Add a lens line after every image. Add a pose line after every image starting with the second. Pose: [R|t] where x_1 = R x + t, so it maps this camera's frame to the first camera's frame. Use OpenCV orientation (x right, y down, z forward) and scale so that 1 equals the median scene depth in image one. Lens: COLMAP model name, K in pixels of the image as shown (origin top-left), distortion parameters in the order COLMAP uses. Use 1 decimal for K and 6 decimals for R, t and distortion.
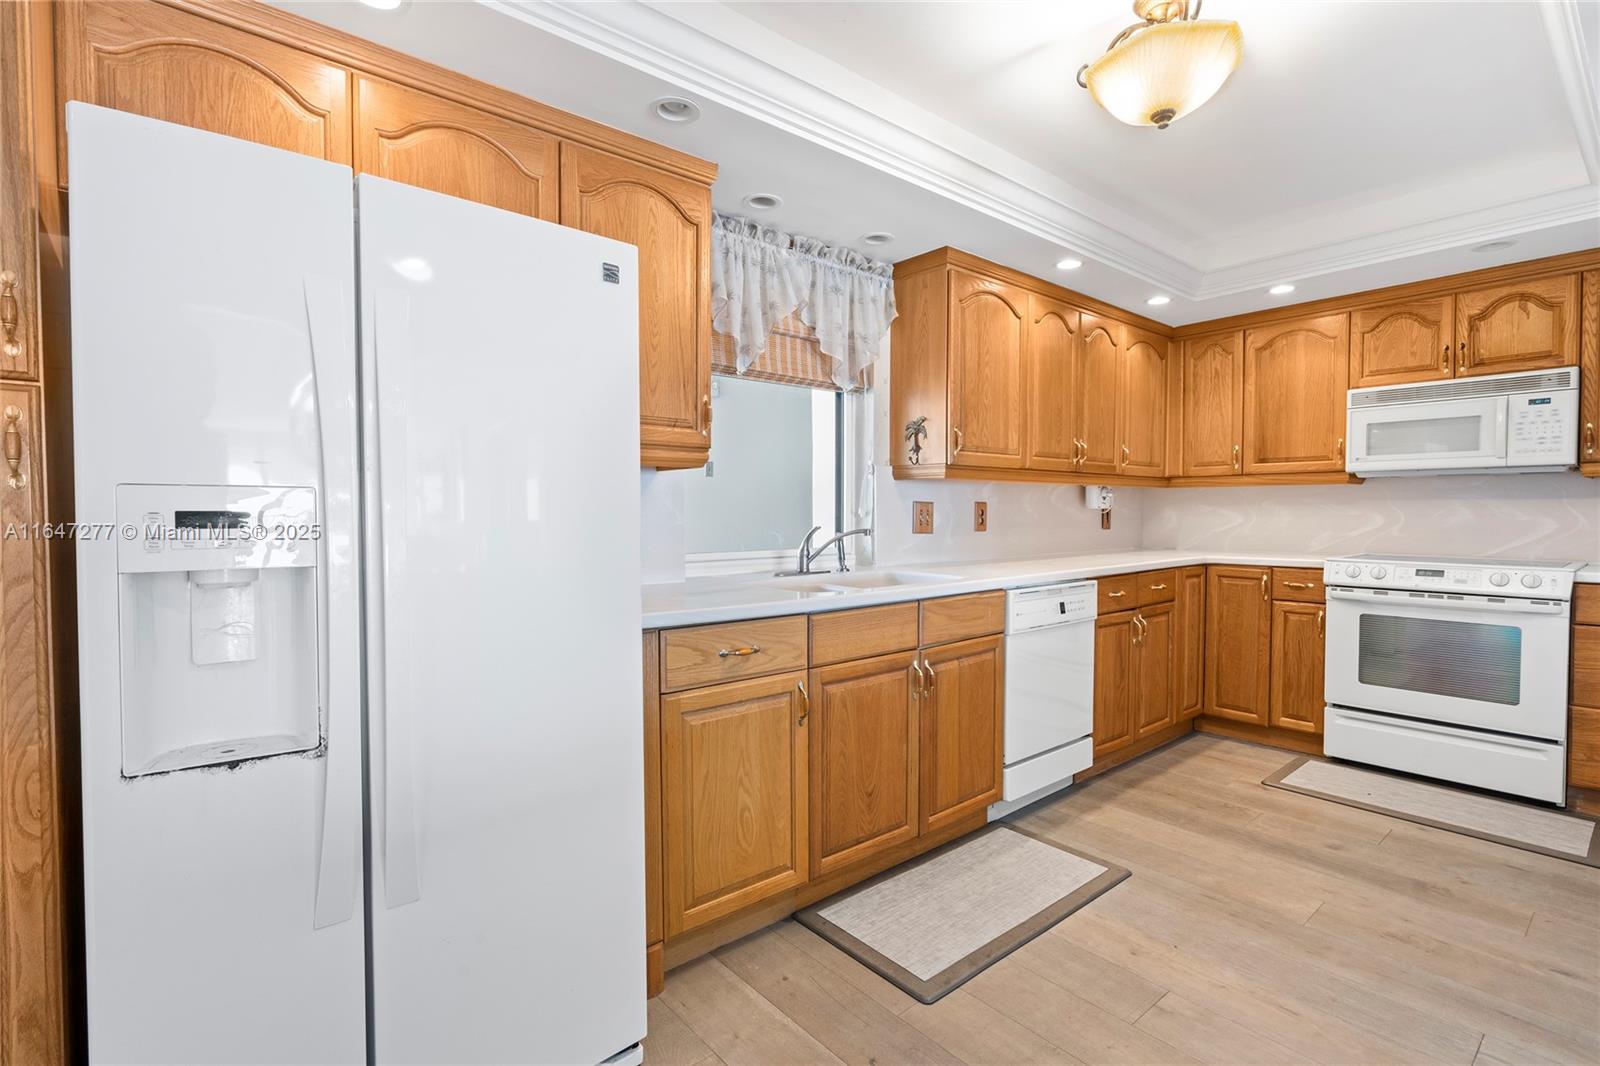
lens RADIAL K [[742.6, 0, 800.0], [0, 742.6, 533.0], [0, 0, 1]] dist [0.000187, 0.000730]
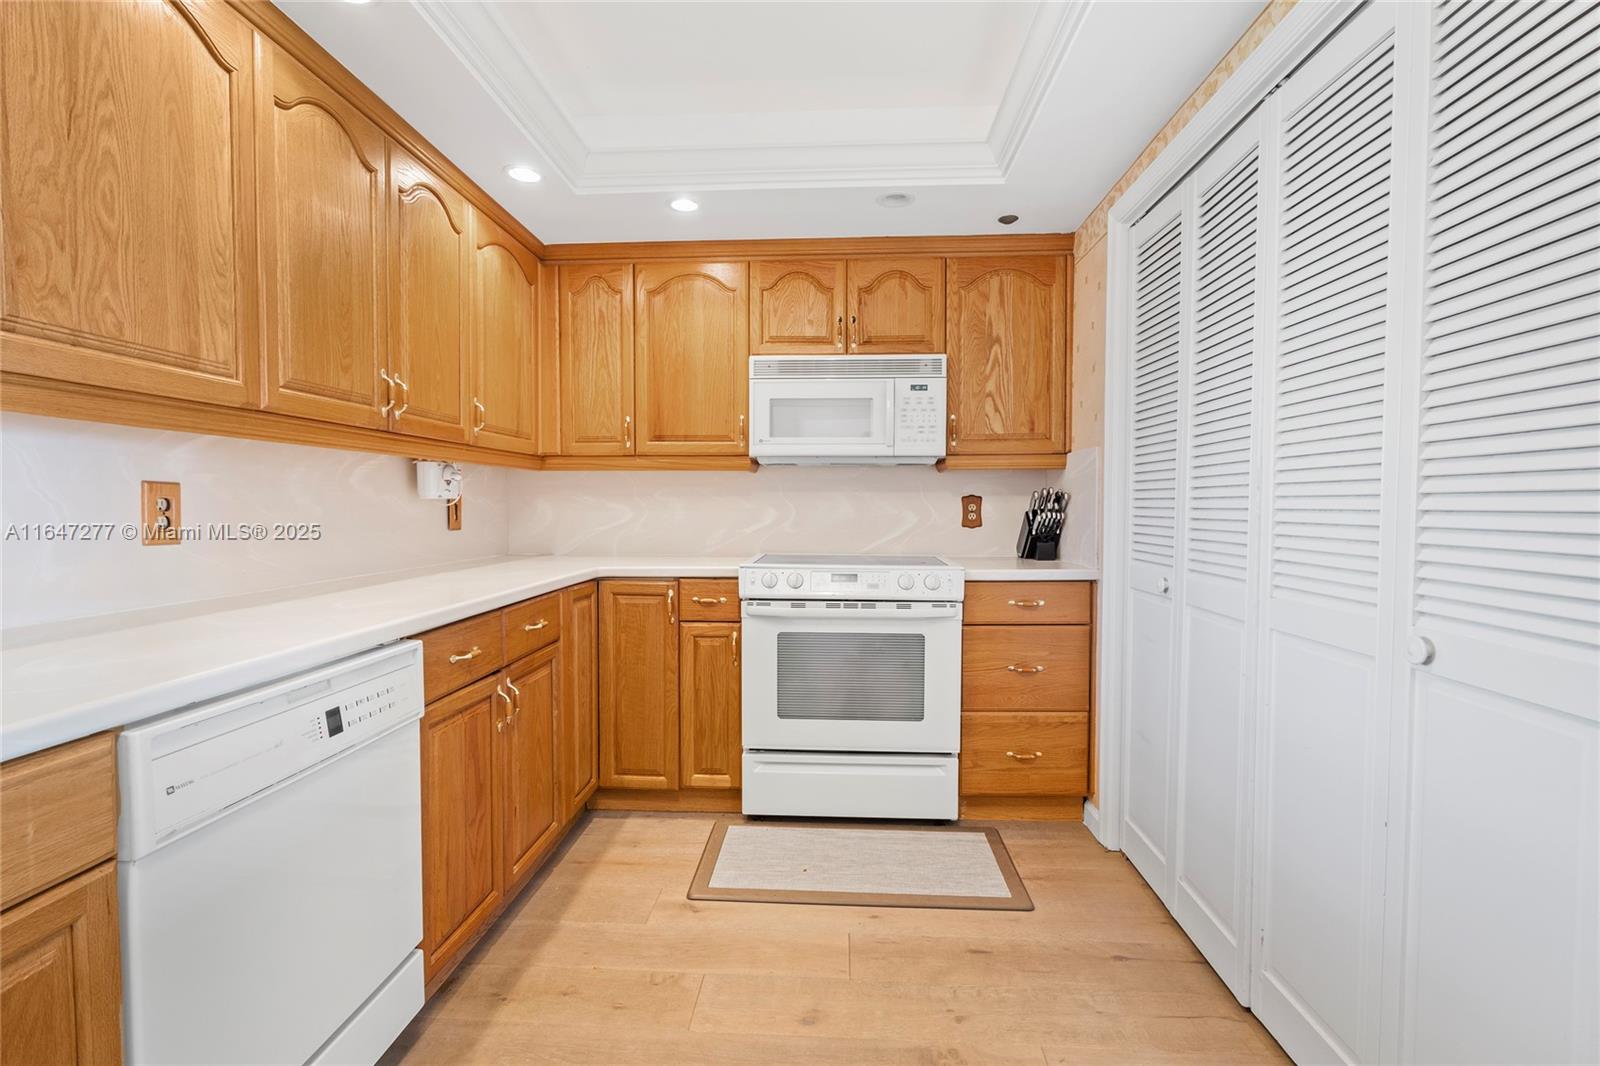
lens RADIAL K [[712.8, 0, 800.0], [0, 712.8, 533.0], [0, 0, 1]] dist [-0.010307, 0.000331]
pose [[0.682689, -0.026479, 0.730229, 0.205105], [0.018041, 0.999649, 0.019381, -0.012034], [-0.730486, -0.000057, 0.682928, 0.440789]]
